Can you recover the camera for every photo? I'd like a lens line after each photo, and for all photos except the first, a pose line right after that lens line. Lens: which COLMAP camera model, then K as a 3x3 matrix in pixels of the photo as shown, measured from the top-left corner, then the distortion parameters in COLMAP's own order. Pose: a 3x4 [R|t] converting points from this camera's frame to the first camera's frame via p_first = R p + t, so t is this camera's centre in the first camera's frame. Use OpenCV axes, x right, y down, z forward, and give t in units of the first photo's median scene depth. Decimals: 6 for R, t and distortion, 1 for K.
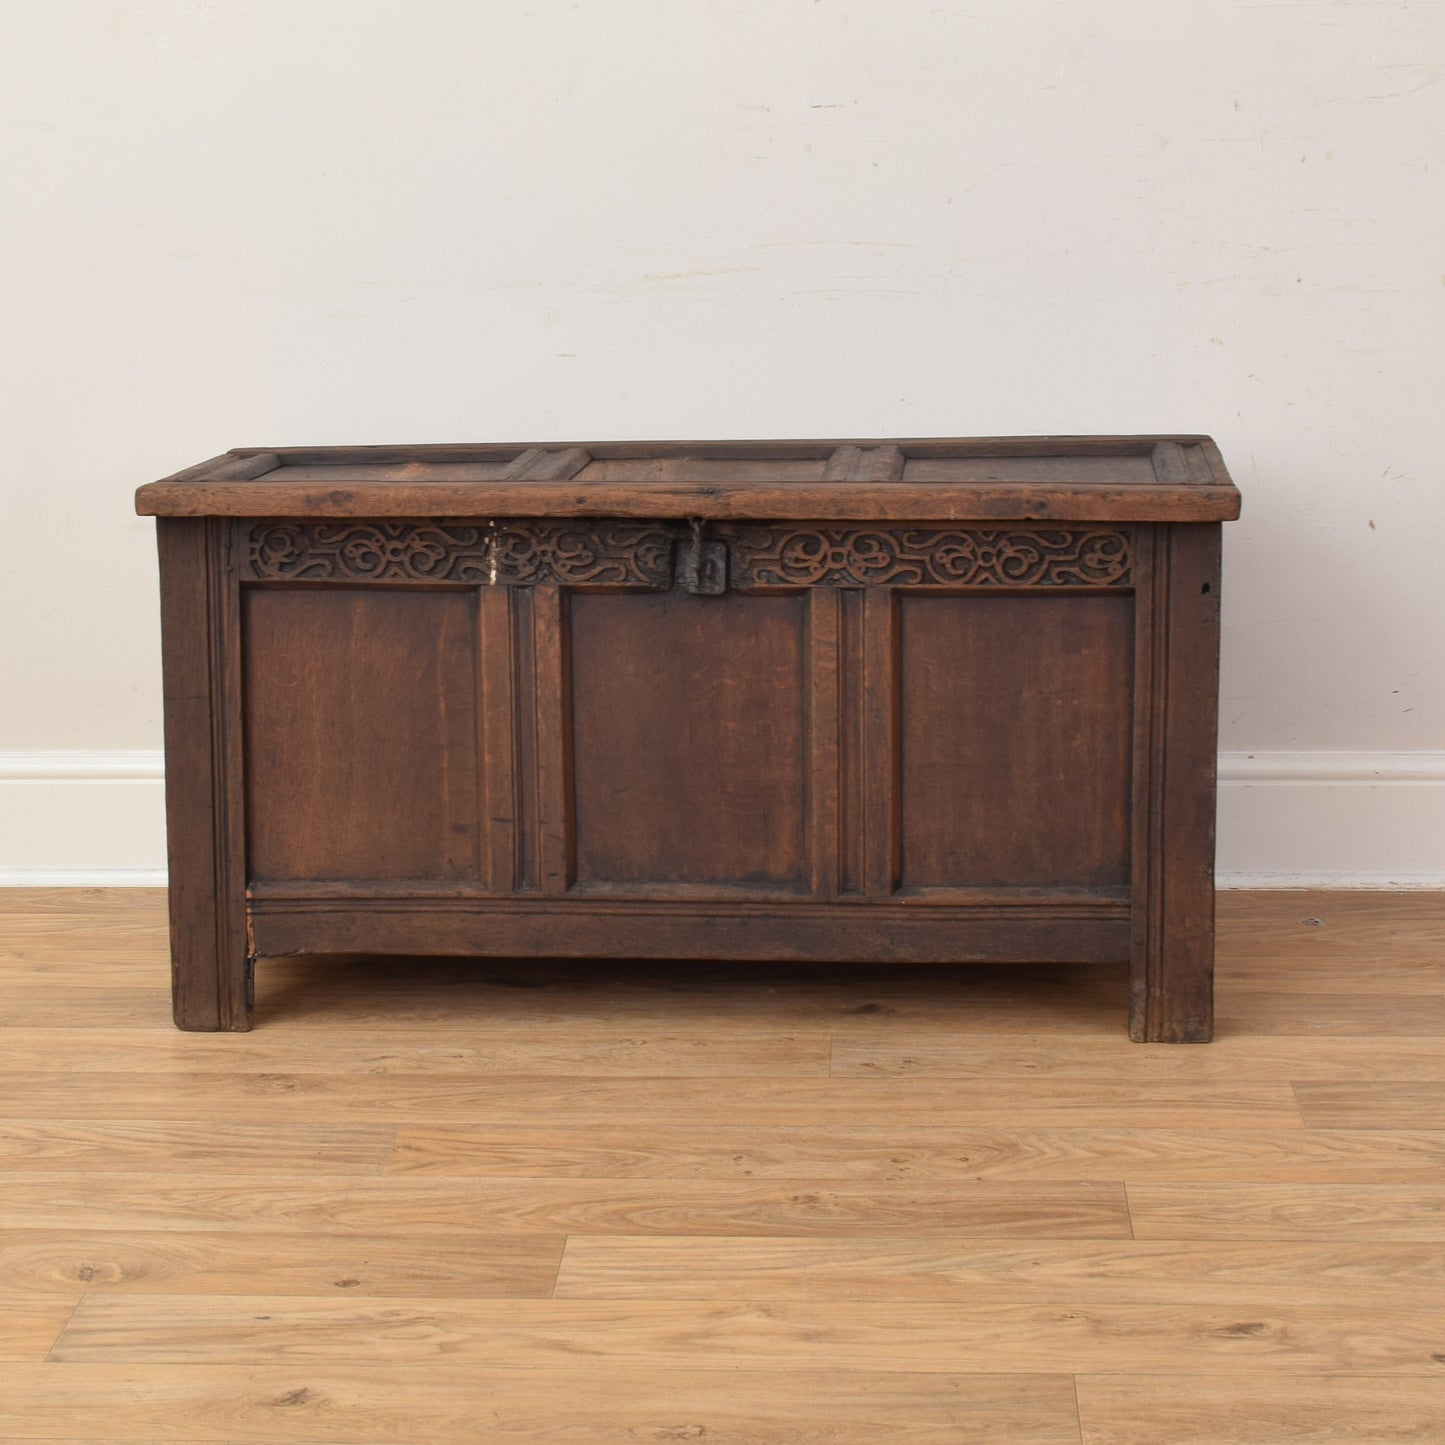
lens RADIAL K [[3428.4, 0, 722.5], [0, 3428.4, 722.5], [0, 0, 1]] dist [-0.020044, 0.253574]
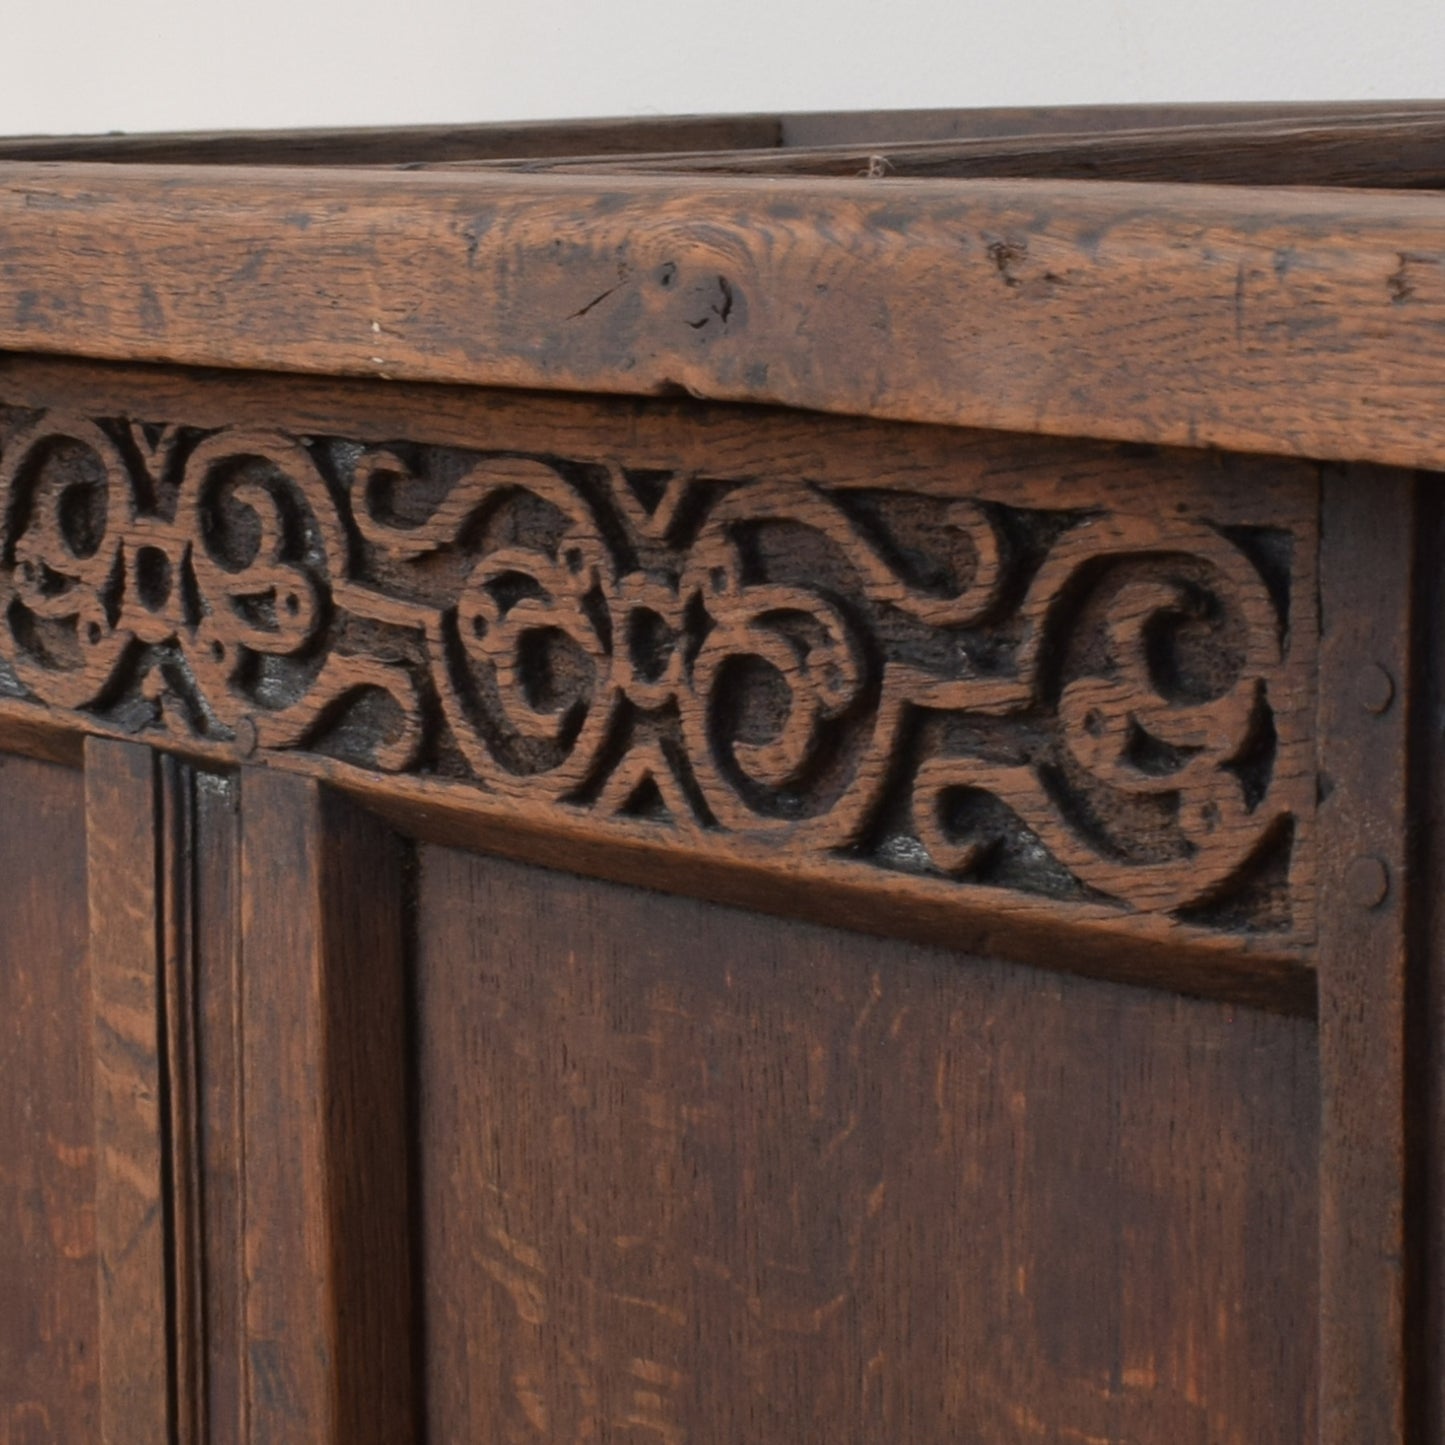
lens RADIAL K [[4982.2, 0, 722.5], [0, 4982.2, 722.5], [0, 0, 1]] dist [0.047247, -0.052632]
pose [[0.663885, 0.096172, -0.741626, 0.242746], [-0.120278, 0.992517, 0.021037, -0.049322], [0.738099, 0.075235, 0.670484, 0.844324]]
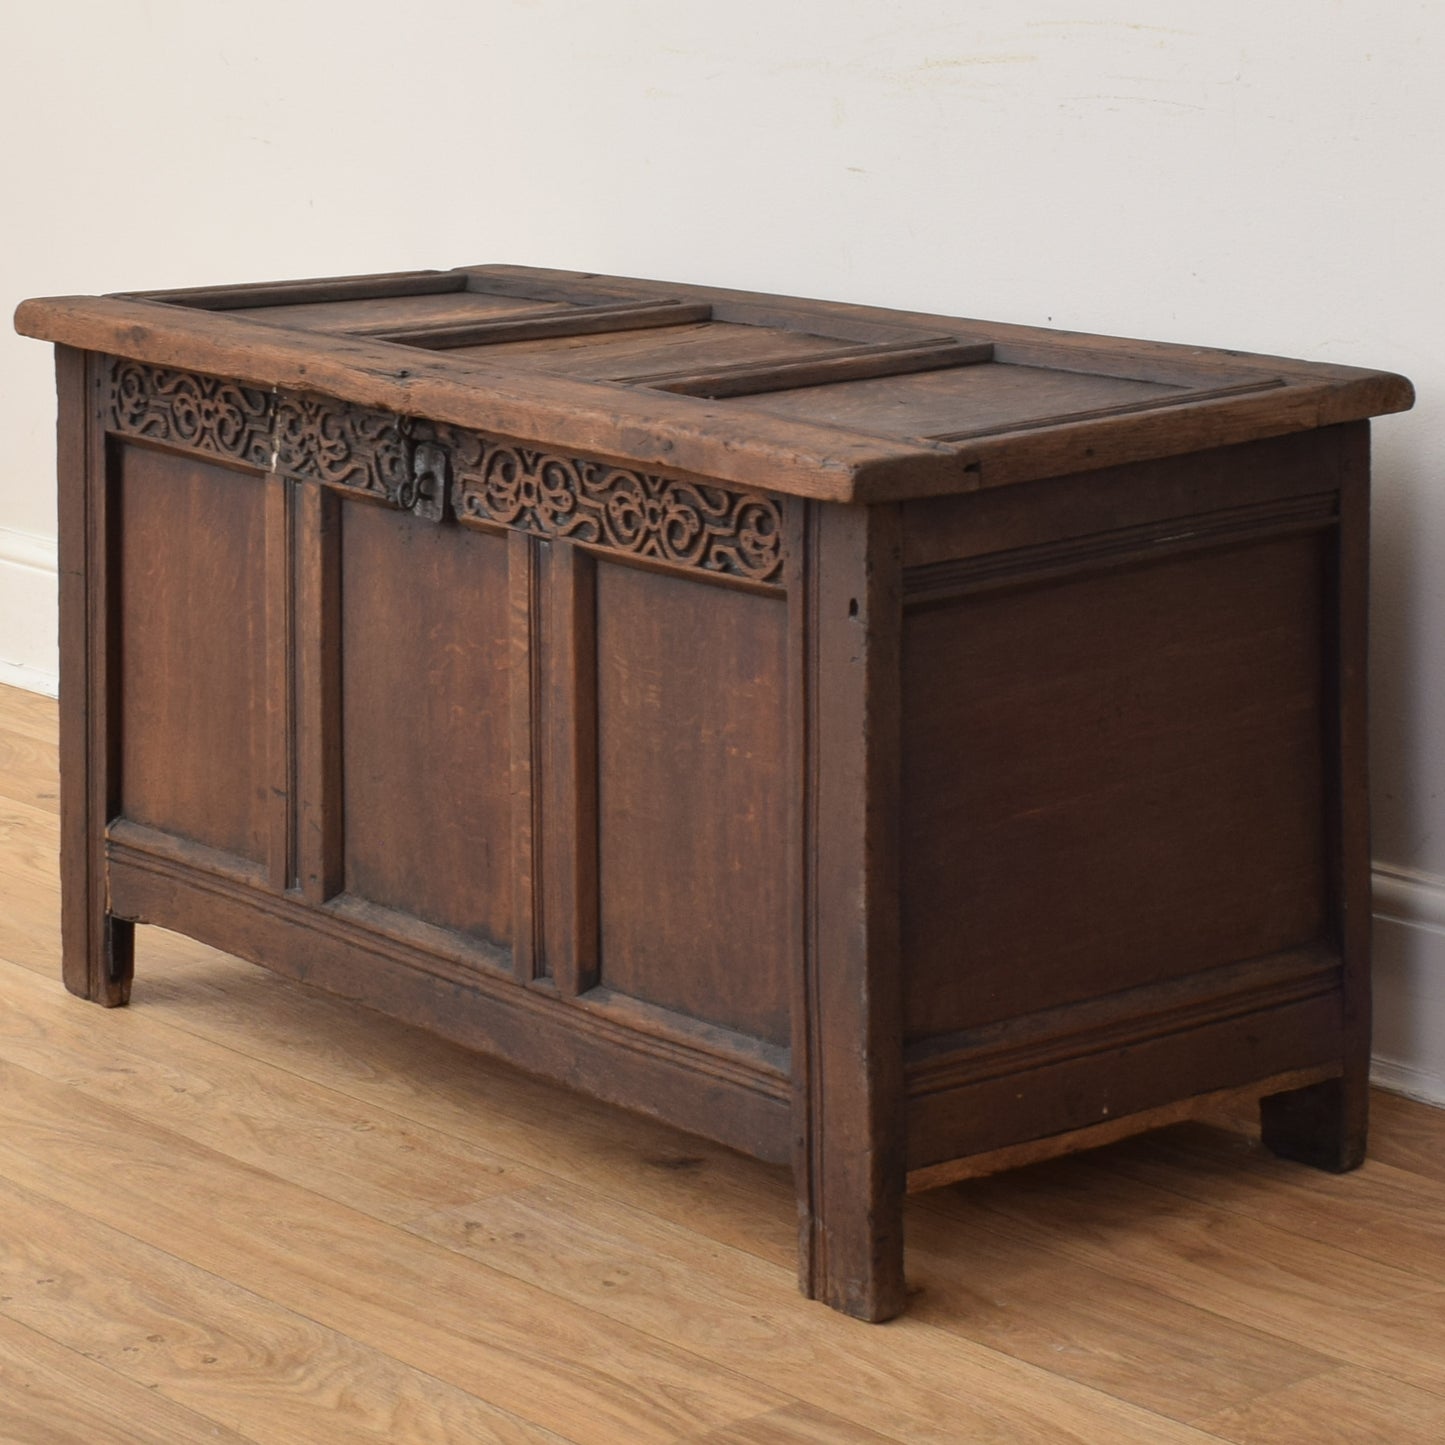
lens RADIAL K [[4686.7, 0, 722.5], [0, 4686.7, 722.5], [0, 0, 1]] dist [-0.011879, -0.219333]
pose [[0.651707, 0.155108, -0.742442, 0.756299], [-0.130028, 0.987223, 0.092110, -0.092984], [0.747242, 0.036510, 0.663548, 0.406506]]
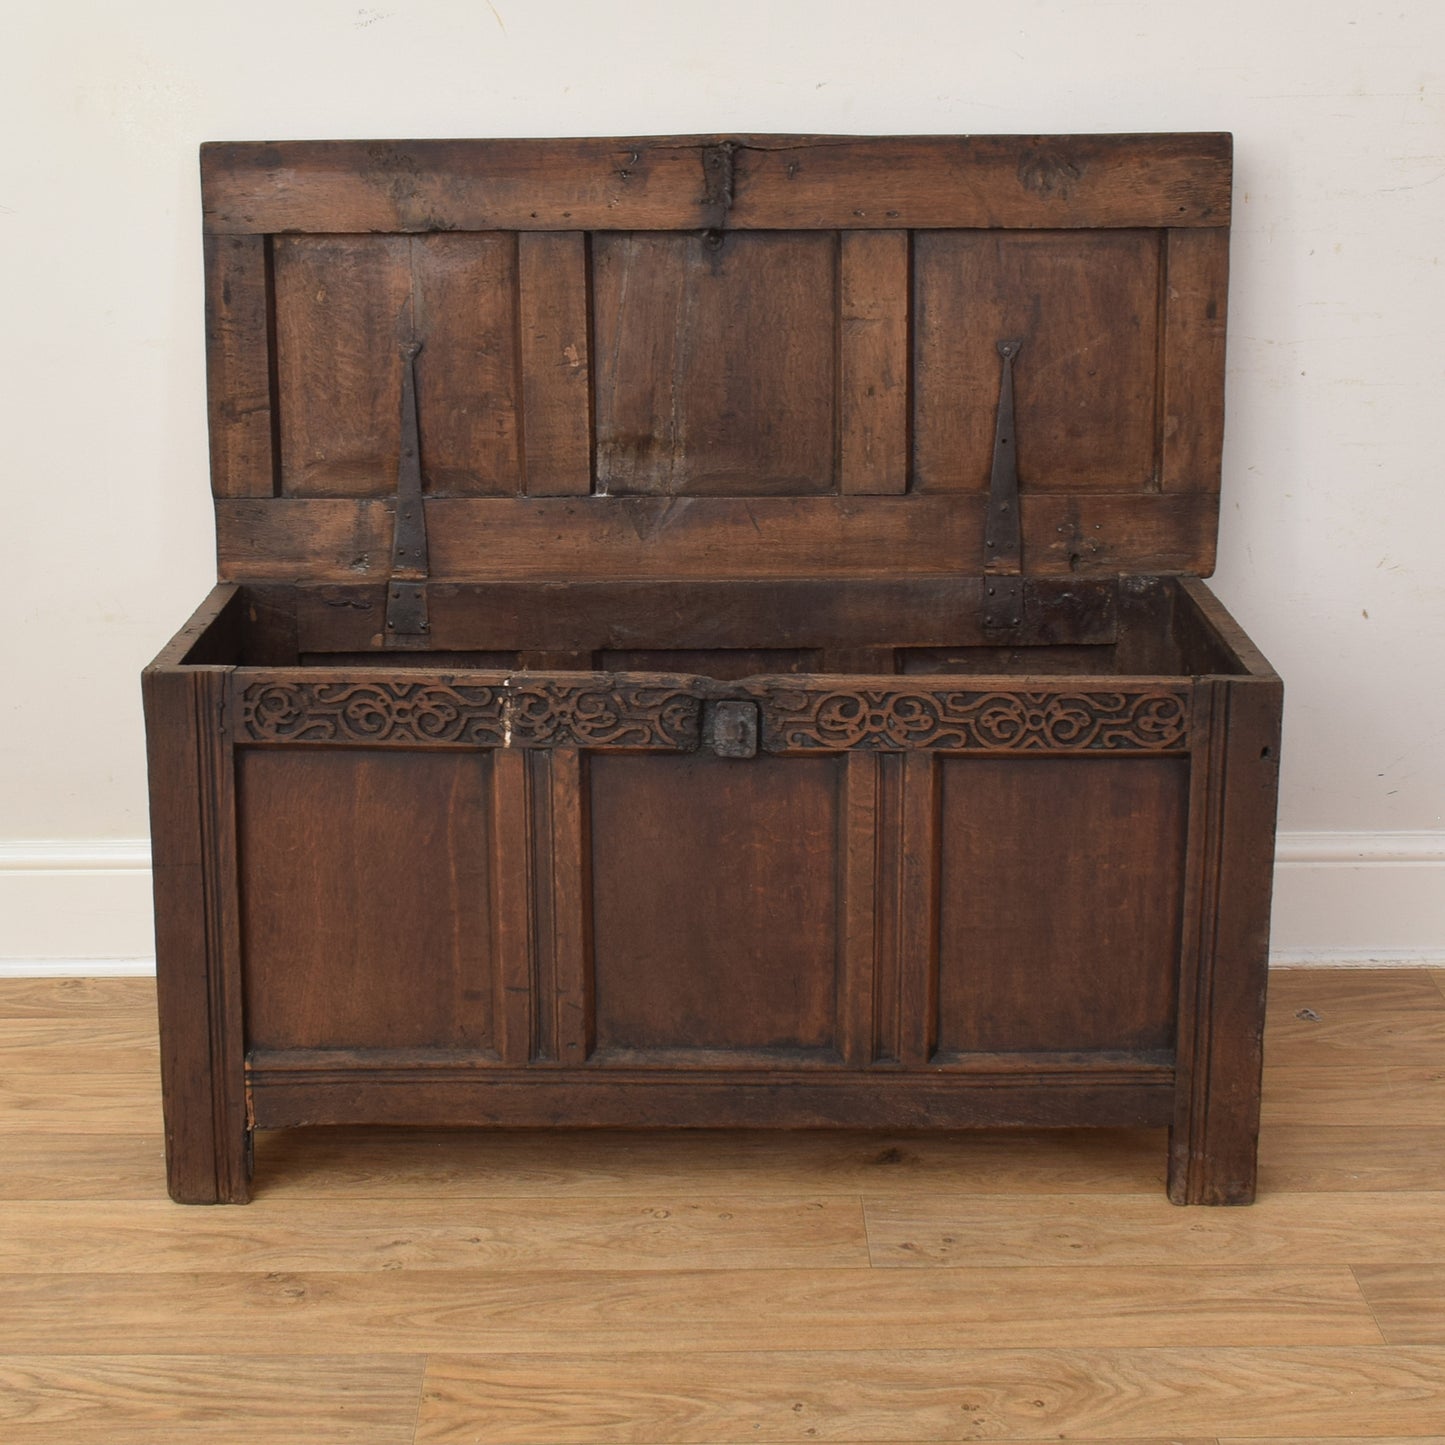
lens RADIAL K [[2689.4, 0, 721.8], [0, 2689.4, 659.0], [0, 0, 1]] dist [-0.005518, 0.026408]
pose [[0.997488, -0.008703, 0.070296, -0.060281], [0.003335, 0.997093, 0.076123, -0.120422], [-0.070754, -0.075697, 0.994617, 0.268306]]
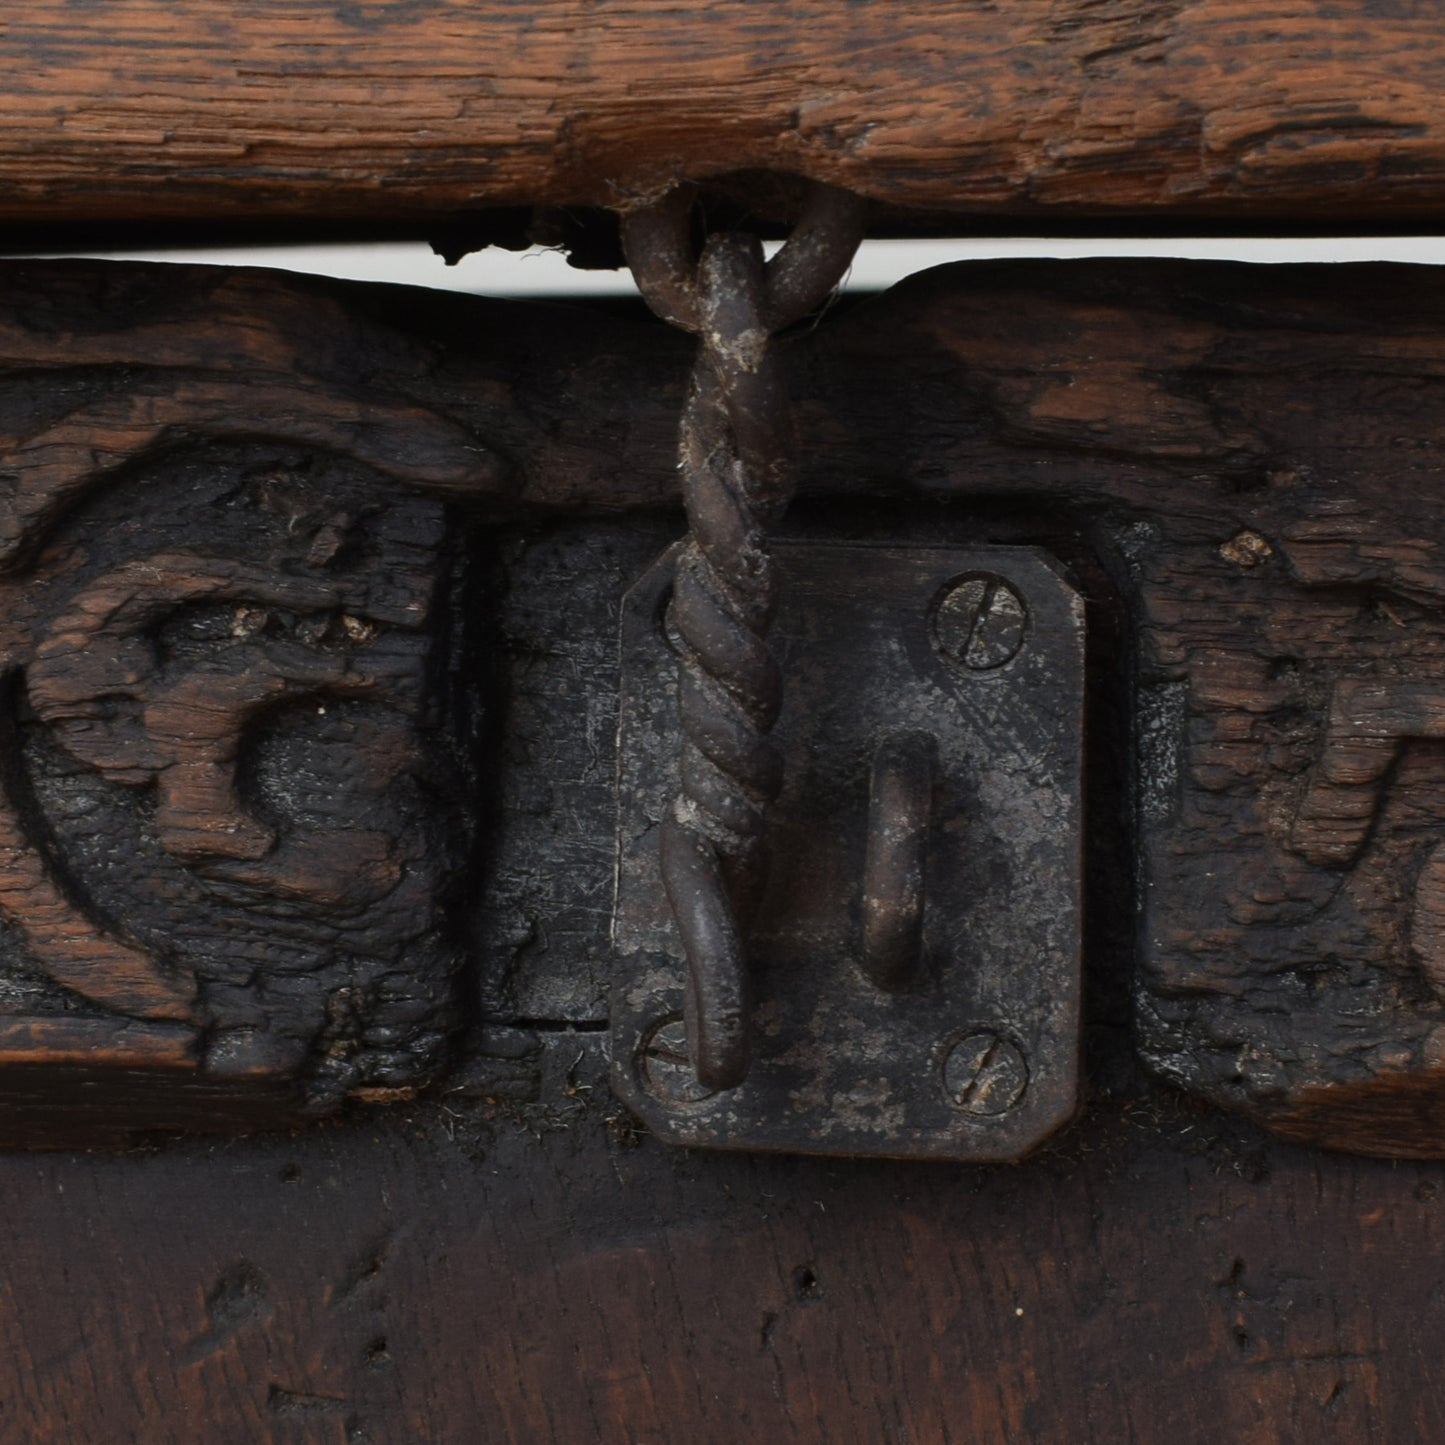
lens RADIAL K [[3559.6, 0, 723.1], [0, 3559.6, 906.7], [0, 0, 1]] dist [-0.008267, 0.029345]
pose [[0.999958, -0.007384, 0.005366, -0.008378], [0.007496, 0.999752, -0.020993, -0.041731], [-0.005210, 0.021033, 0.999765, 0.911586]]
